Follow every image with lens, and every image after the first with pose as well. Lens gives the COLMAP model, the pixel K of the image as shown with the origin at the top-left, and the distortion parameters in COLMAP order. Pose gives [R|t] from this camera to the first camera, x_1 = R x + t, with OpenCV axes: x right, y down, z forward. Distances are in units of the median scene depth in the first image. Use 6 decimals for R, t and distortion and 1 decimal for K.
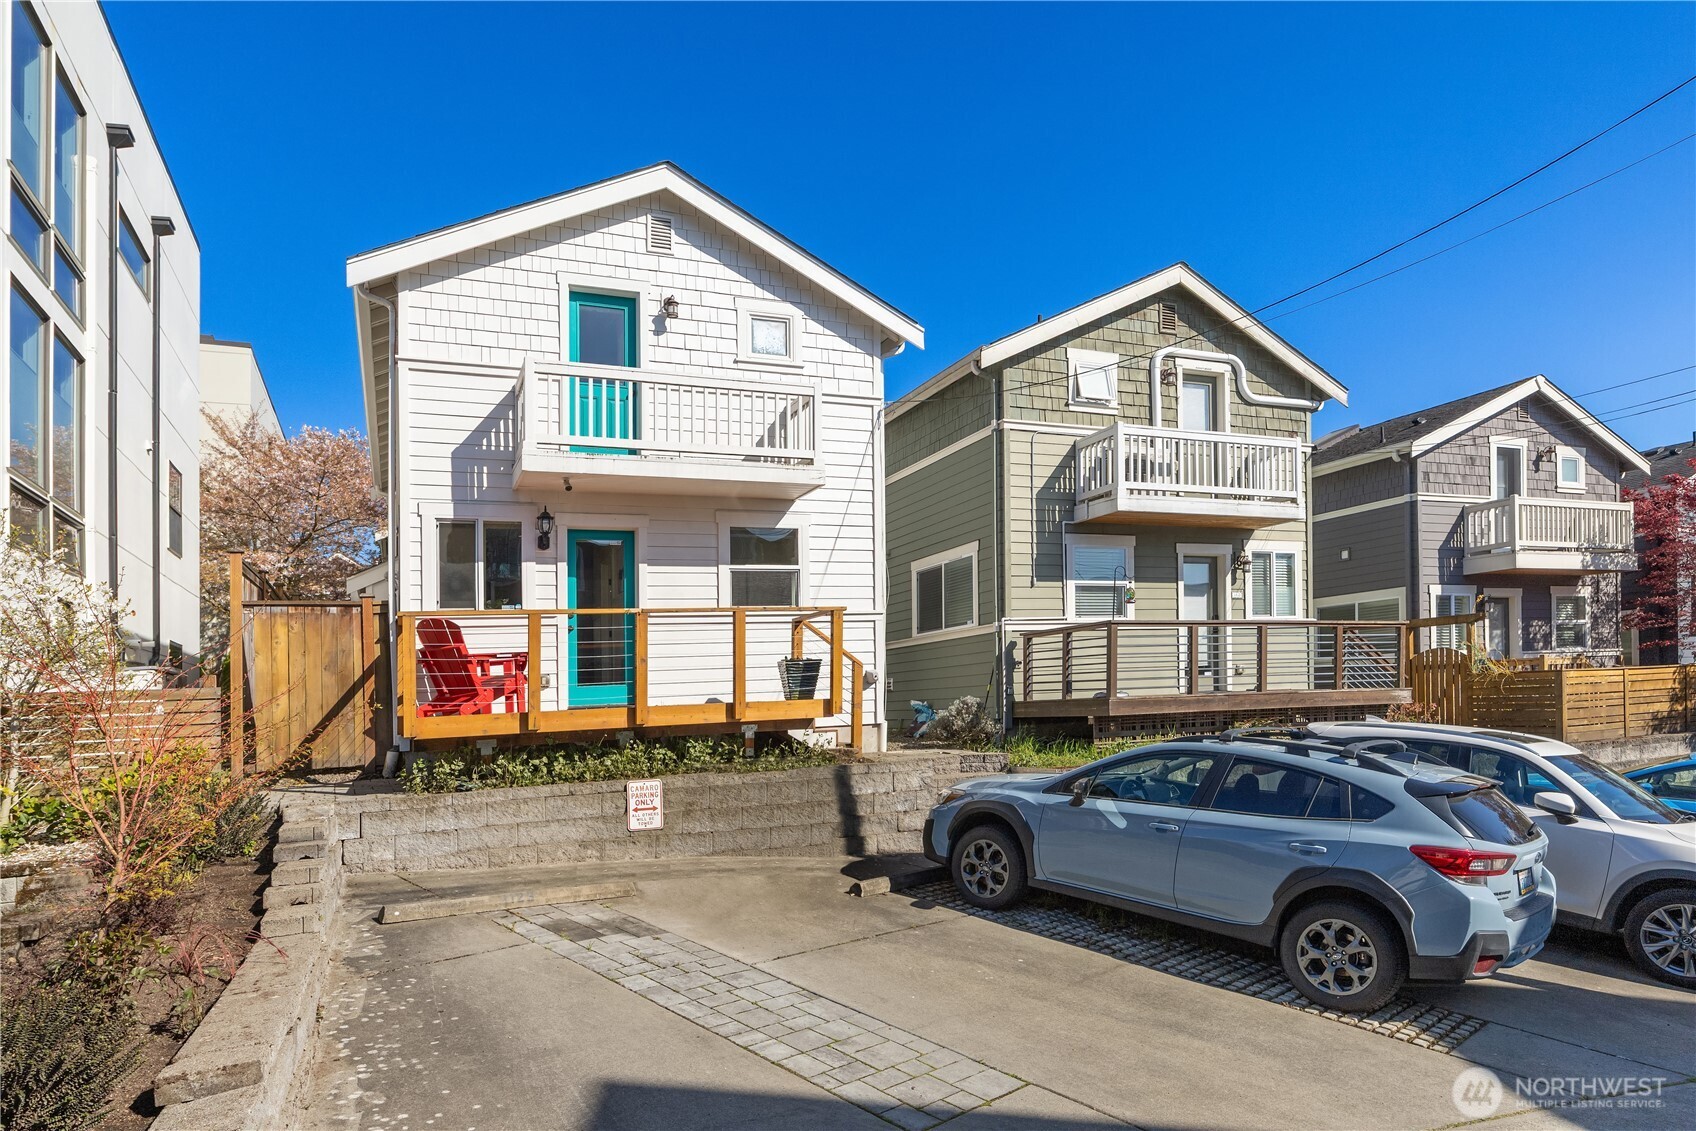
lens RADIAL K [[1685.1, 0, 847.7], [0, 1685.1, 562.7], [0, 0, 1]] dist [-0.016413, 0.000000]
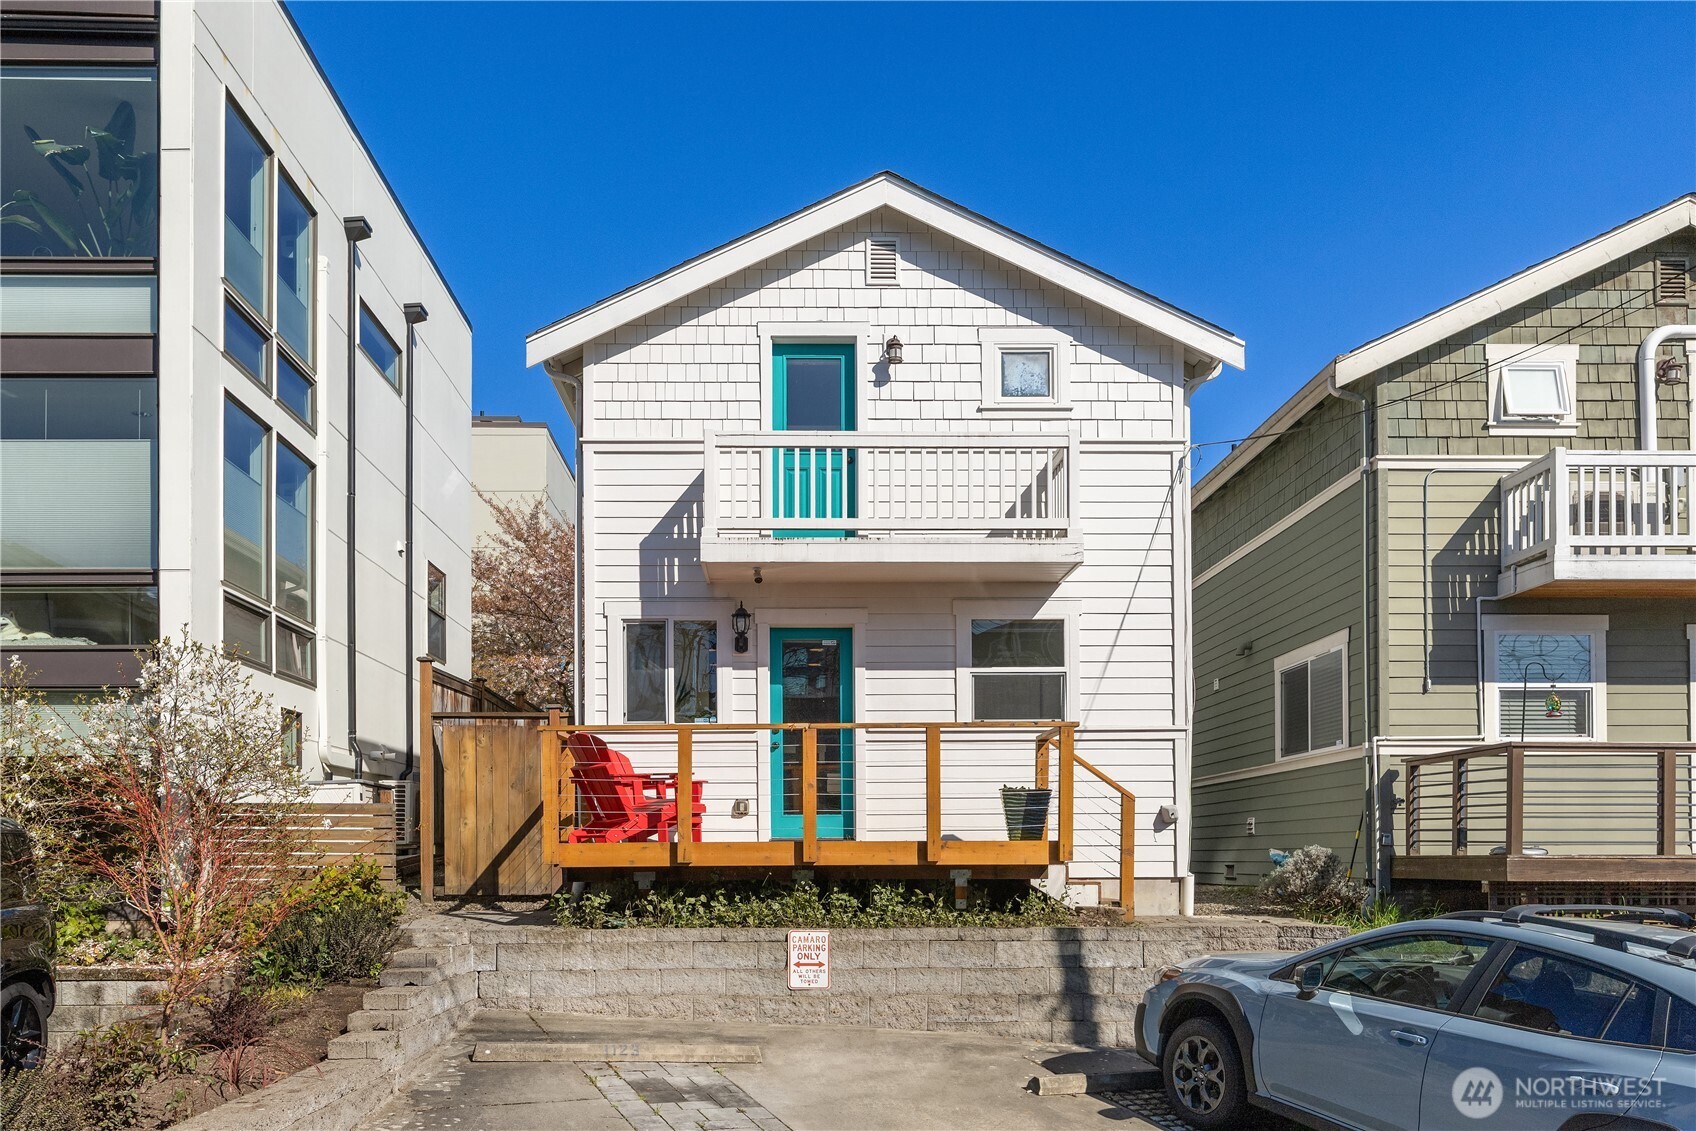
lens RADIAL K [[2866.6, 0, 847.6], [0, 2866.6, 563.3], [0, 0, 1]] dist [-0.061868, 0.000000]
pose [[0.765534, -0.026195, -0.642862, 0.782997], [0.018566, 0.999654, -0.018624, -0.024622], [0.643127, 0.002322, 0.765756, -0.072131]]
